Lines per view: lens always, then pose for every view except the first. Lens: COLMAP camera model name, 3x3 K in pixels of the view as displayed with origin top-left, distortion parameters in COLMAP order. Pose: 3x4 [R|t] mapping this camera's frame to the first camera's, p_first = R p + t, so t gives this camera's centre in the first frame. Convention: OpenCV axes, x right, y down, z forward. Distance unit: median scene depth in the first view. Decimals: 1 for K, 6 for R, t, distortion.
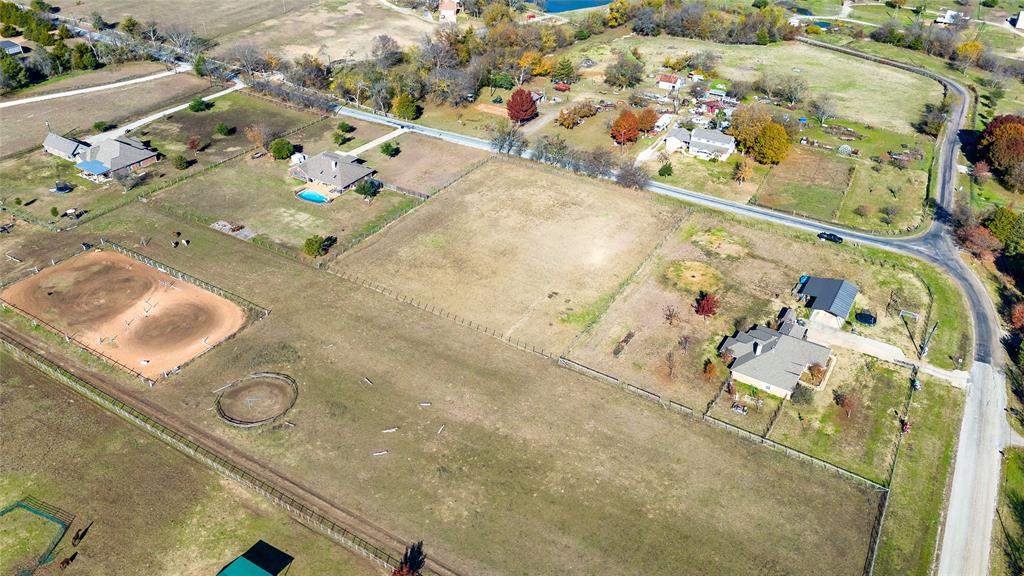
lens RADIAL K [[749.1, 0, 520.1], [0, 749.1, 289.8], [0, 0, 1]] dist [0.075282, -0.080910]
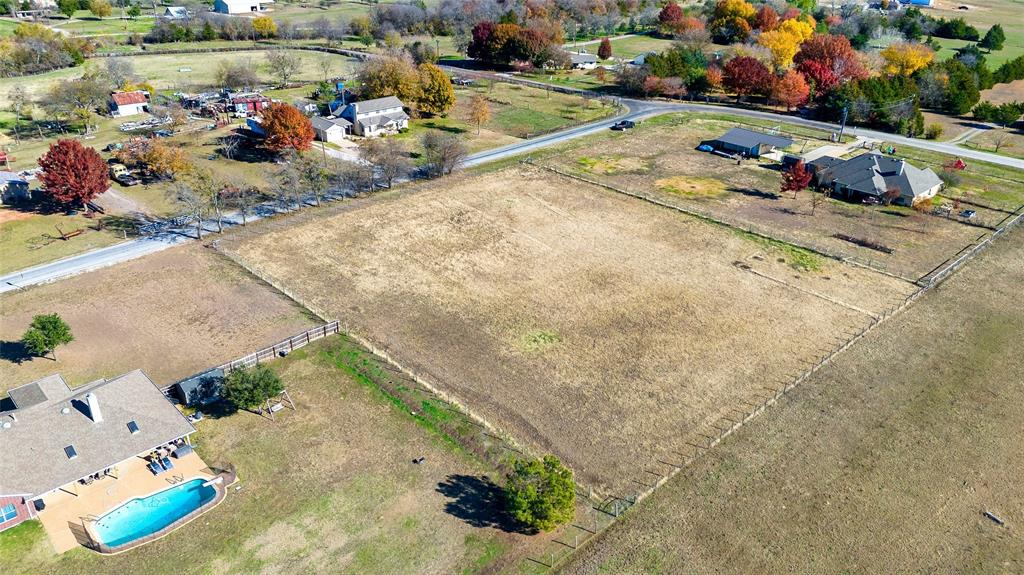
lens RADIAL K [[749.1, 0, 515.2], [0, 749.1, 296.8], [0, 0, 1]] dist [0.075282, -0.080910]
pose [[0.269293, -0.451930, 0.850436, -0.494770], [0.533993, 0.804949, 0.258667, -0.210713], [-0.801457, 0.384469, 0.458094, 0.784412]]
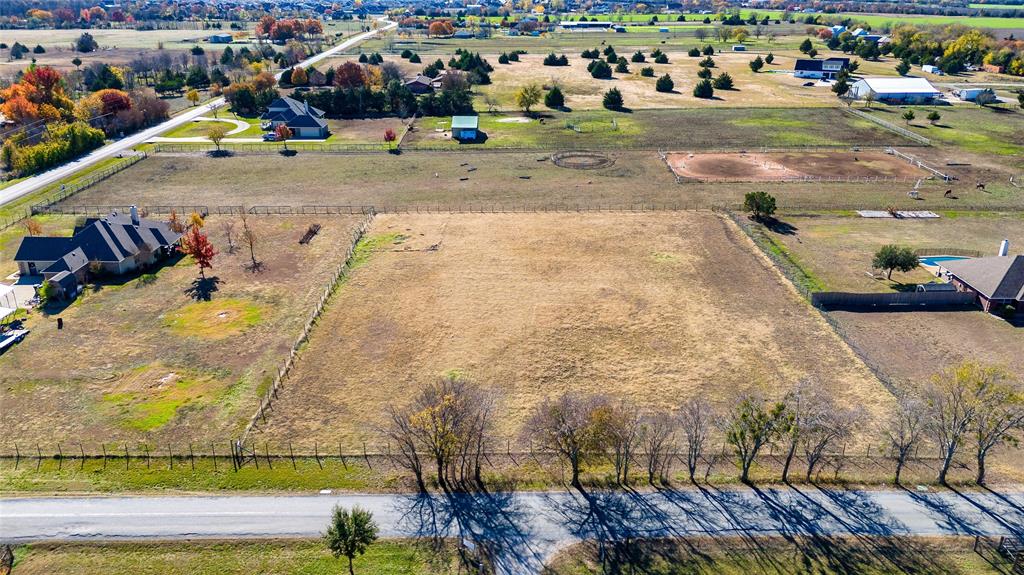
lens RADIAL K [[749.1, 0, 511.8], [0, 749.1, 289.6], [0, 0, 1]] dist [0.075282, -0.080910]
pose [[-0.855955, 0.178211, -0.485368, 0.293958], [-0.305502, 0.583028, 0.752826, -0.468575], [0.417145, 0.792666, -0.444602, 1.232831]]
